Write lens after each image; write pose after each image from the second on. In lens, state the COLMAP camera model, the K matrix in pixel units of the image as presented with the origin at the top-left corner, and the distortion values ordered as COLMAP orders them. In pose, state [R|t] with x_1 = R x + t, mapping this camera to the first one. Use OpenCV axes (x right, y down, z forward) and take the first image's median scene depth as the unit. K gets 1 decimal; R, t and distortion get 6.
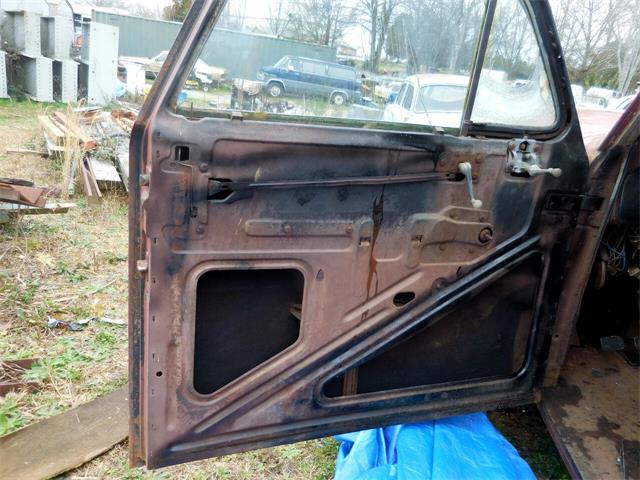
lens RADIAL K [[485.1, 0, 317.5], [0, 485.1, 244.3], [0, 0, 1]] dist [-0.004142, 0.006028]
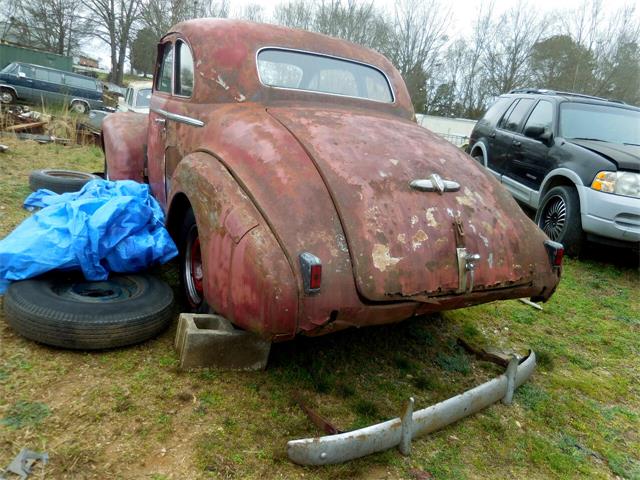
lens RADIAL K [[485.1, 0, 316.4], [0, 485.1, 240.5], [0, 0, 1]] dist [-0.004142, 0.006028]
pose [[0.888388, -0.100557, 0.447946, 0.001079], [0.117402, 0.993035, -0.009915, 0.042315], [-0.443829, 0.061398, 0.894006, -0.104054]]
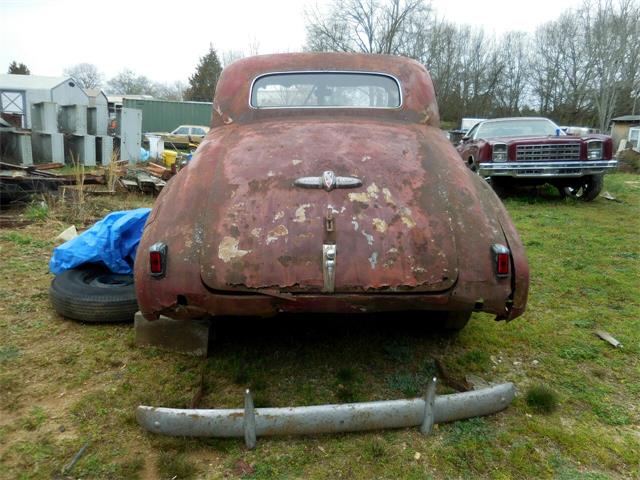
lens RADIAL K [[485.1, 0, 315.5], [0, 485.1, 240.8], [0, 0, 1]] dist [-0.004142, 0.006028]
pose [[0.996047, -0.069004, -0.055944, 0.054762], [0.061202, 0.989513, -0.130840, 0.053655], [0.064385, 0.126899, 0.989824, -0.117242]]
